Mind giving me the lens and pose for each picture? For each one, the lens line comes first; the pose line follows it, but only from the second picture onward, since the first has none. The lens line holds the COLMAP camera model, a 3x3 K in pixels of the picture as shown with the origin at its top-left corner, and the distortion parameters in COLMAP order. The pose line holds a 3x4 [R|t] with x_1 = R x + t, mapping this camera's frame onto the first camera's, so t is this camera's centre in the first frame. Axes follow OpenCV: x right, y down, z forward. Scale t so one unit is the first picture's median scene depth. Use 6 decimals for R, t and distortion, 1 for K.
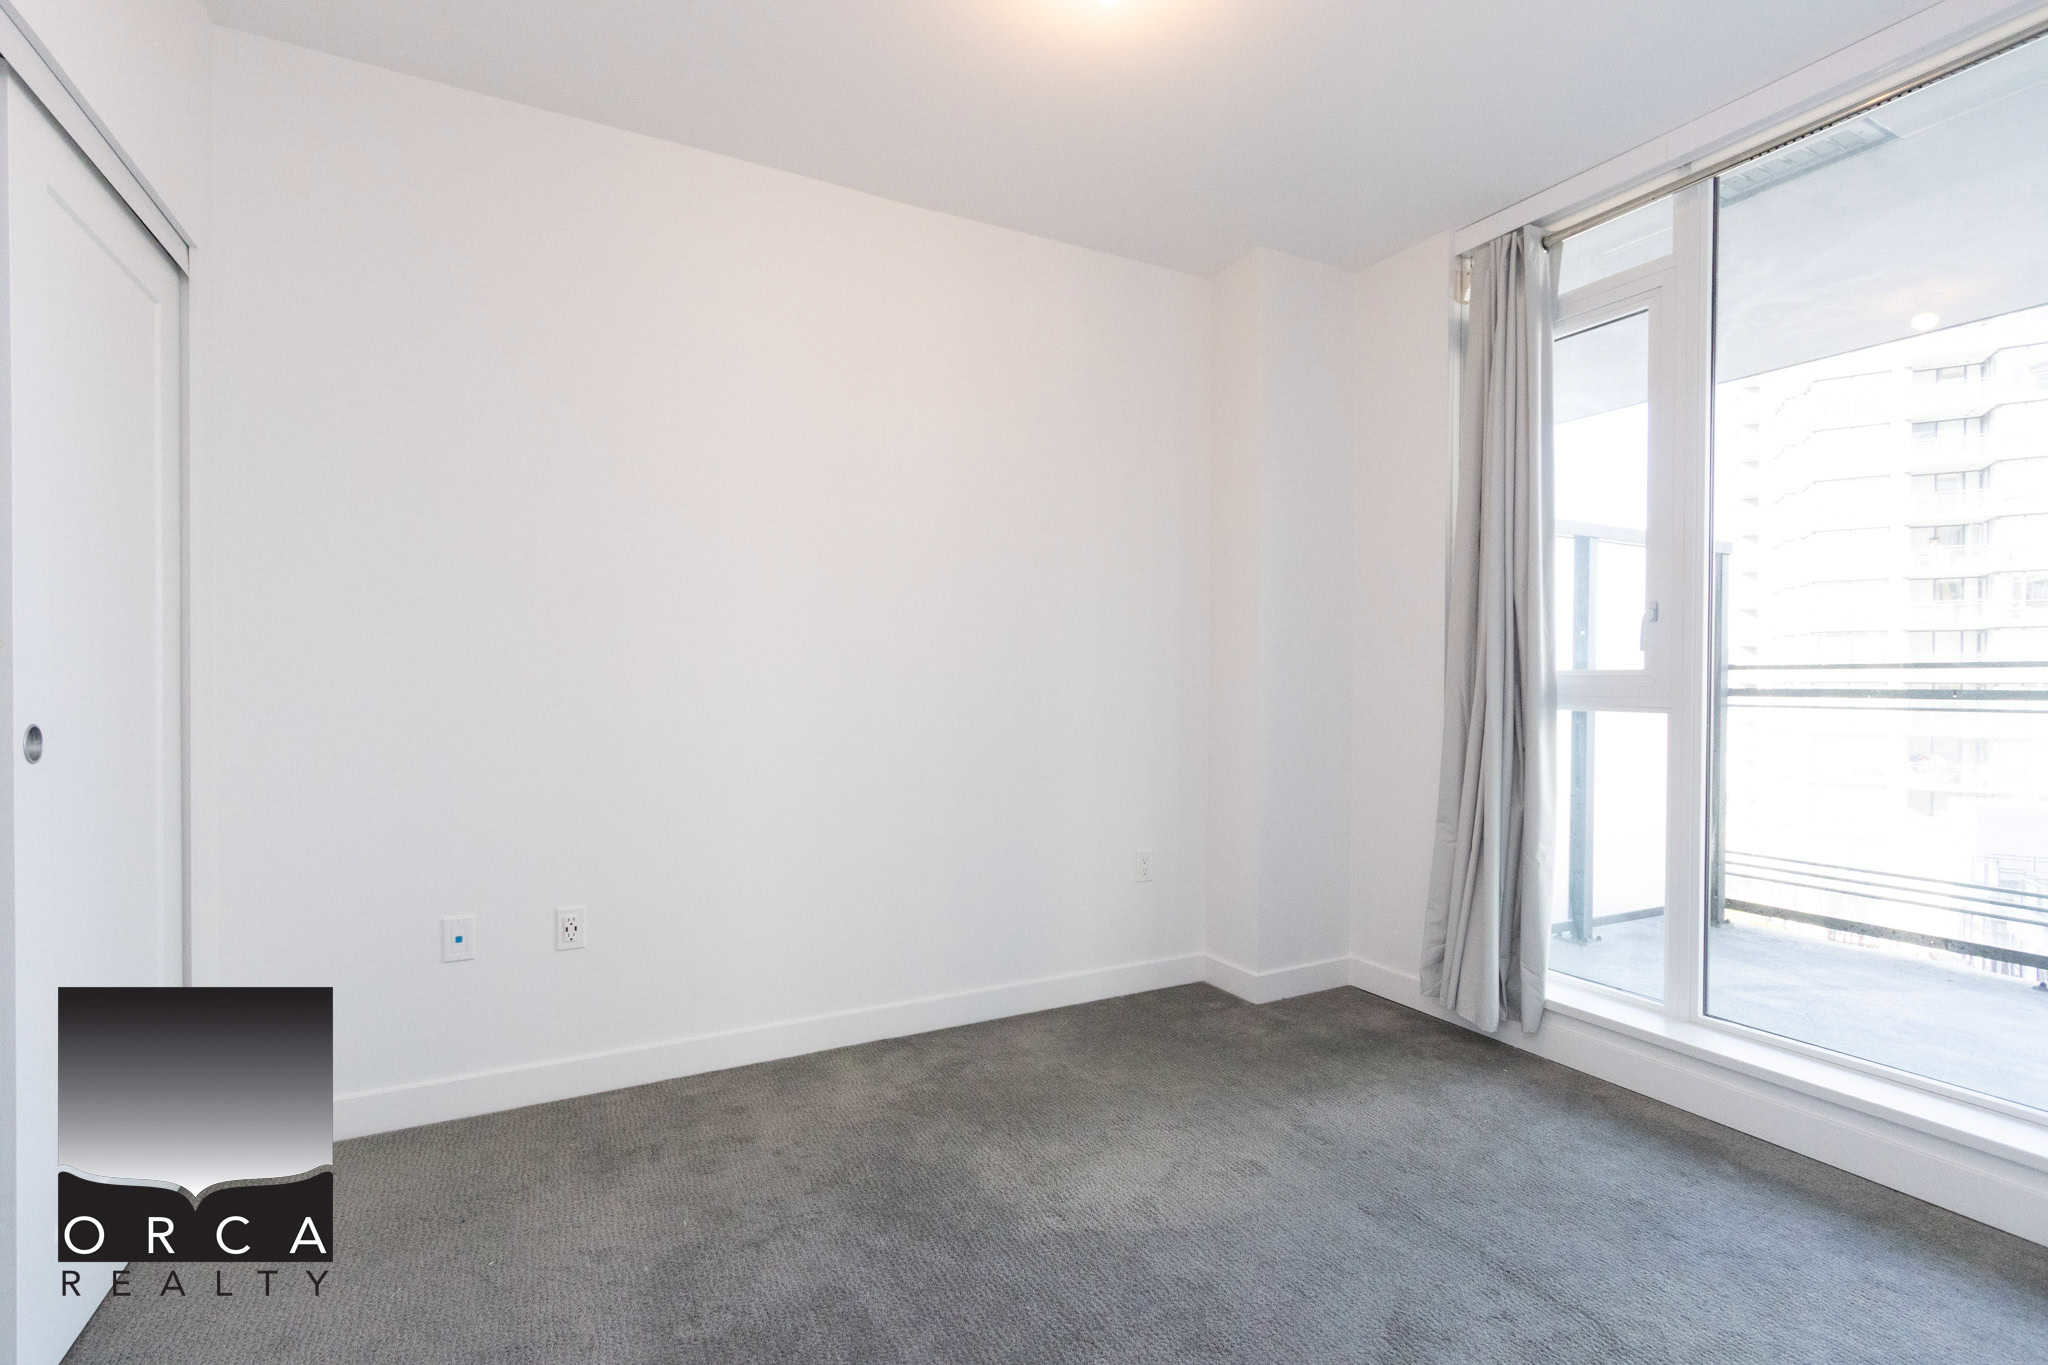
lens RADIAL K [[925.8, 0, 1022.8], [0, 925.8, 686.4], [0, 0, 1]] dist [0.005028, -0.001398]
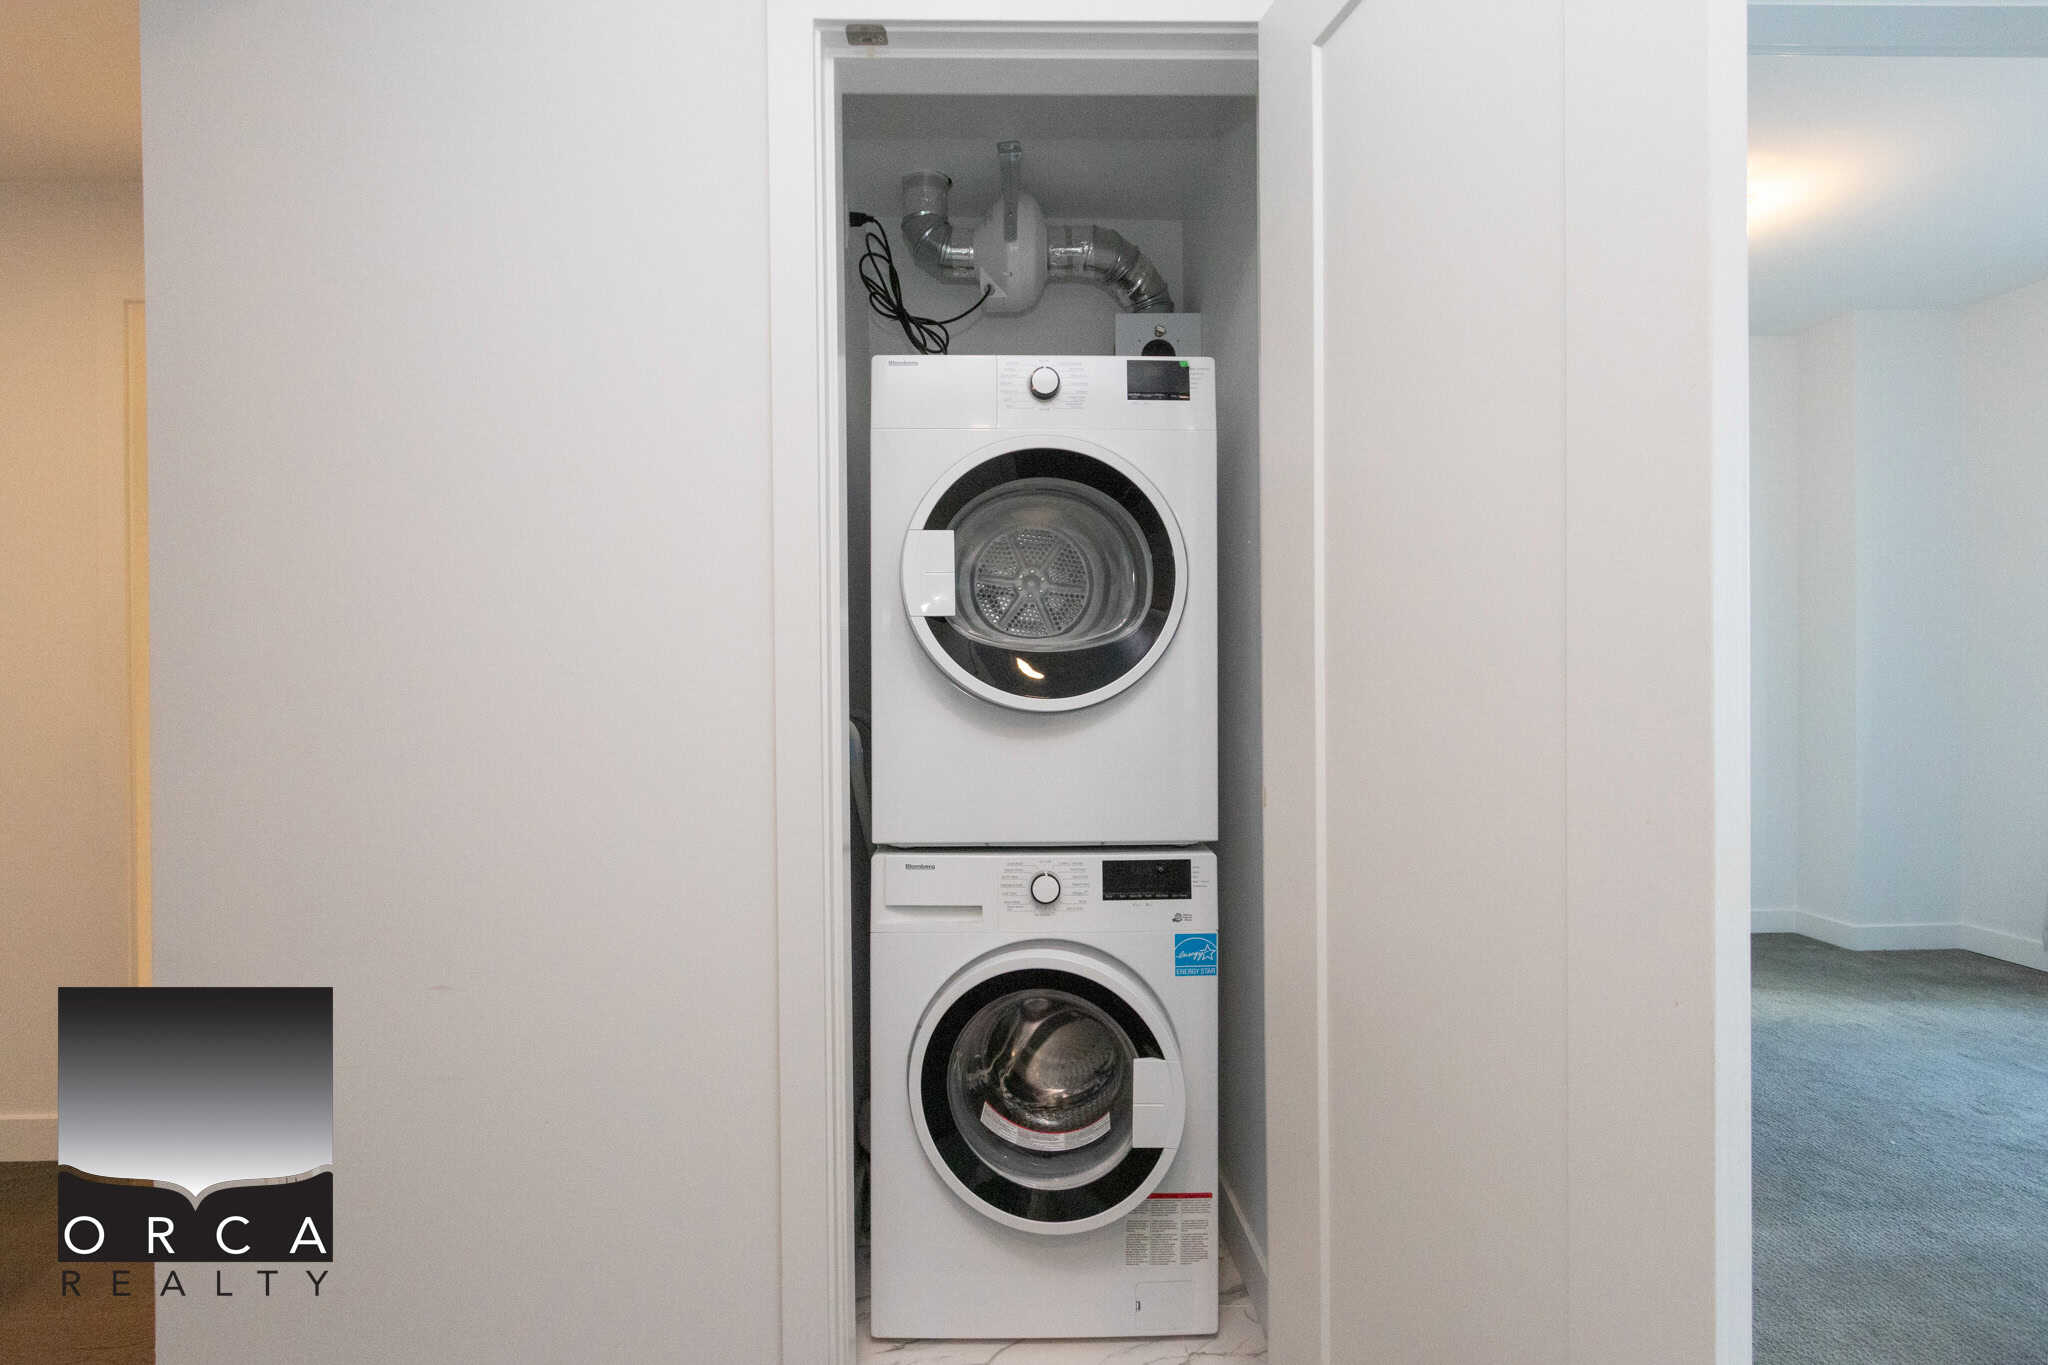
lens RADIAL K [[925.8, 0, 1023.8], [0, 925.8, 673.7], [0, 0, 1]] dist [0.005028, -0.001398]
pose [[0.893839, -0.000136, -0.448388, -0.177210], [-0.001564, 0.999993, -0.003420, -0.004727], [0.448385, 0.003758, 0.893833, -0.582501]]
